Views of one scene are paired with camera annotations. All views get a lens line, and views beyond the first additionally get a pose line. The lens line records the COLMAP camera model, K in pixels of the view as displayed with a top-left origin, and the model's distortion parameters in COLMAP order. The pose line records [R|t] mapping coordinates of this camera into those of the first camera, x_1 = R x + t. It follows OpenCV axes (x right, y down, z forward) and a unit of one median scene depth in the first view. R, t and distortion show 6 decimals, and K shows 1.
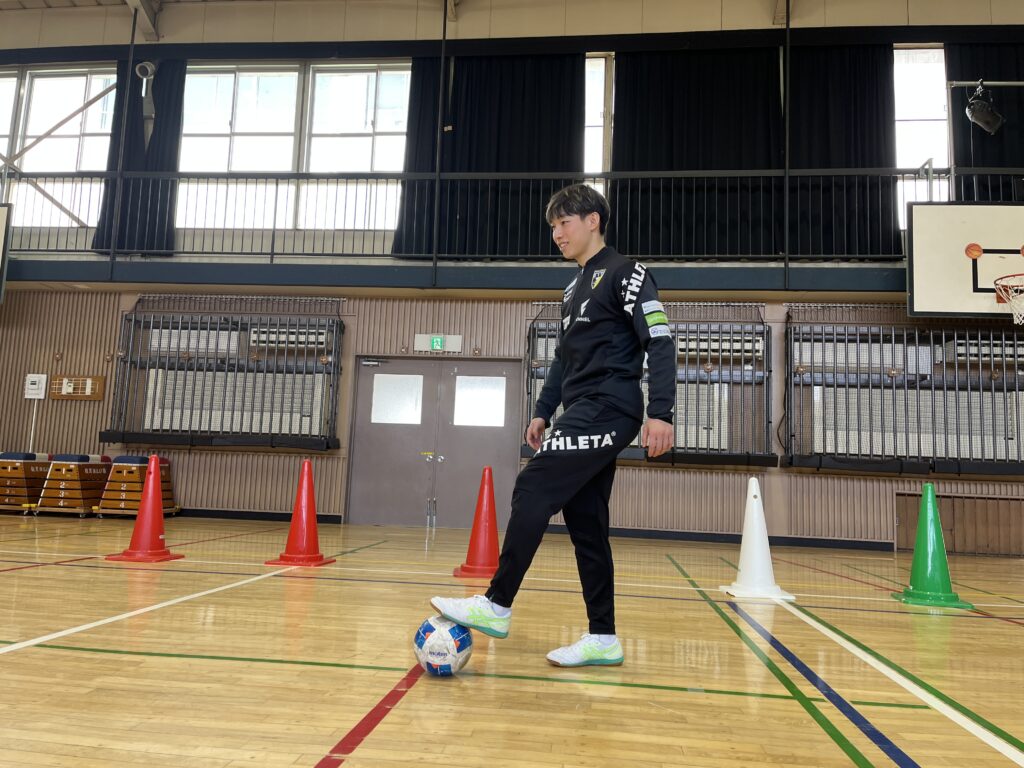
lens RADIAL K [[761.3, 0, 512.0], [0, 761.3, 384.0], [0, 0, 1]] dist [0.011004, 0.003845]
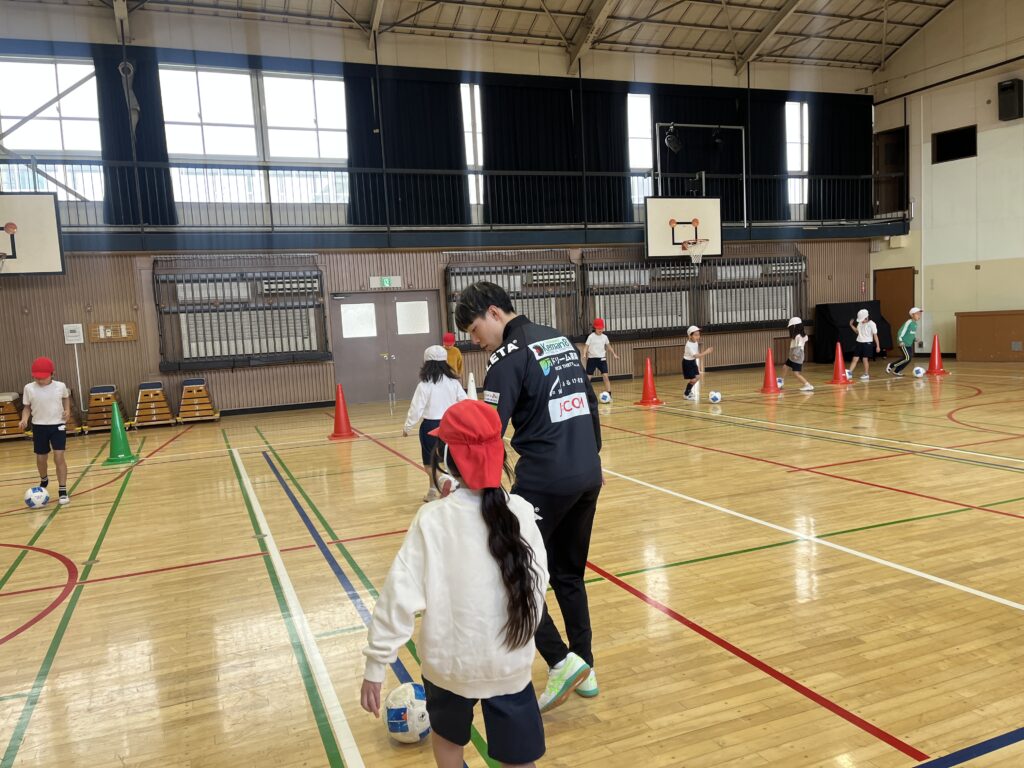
lens RADIAL K [[803.5, 0, 512.0], [0, 803.5, 384.0], [0, 0, 1]] dist [0.015788, 0.006576]
pose [[0.878159, -0.128557, 0.460772, -0.638521], [0.023075, 0.973475, 0.227626, -0.213722], [-0.477813, -0.189260, 0.857832, -0.541273]]
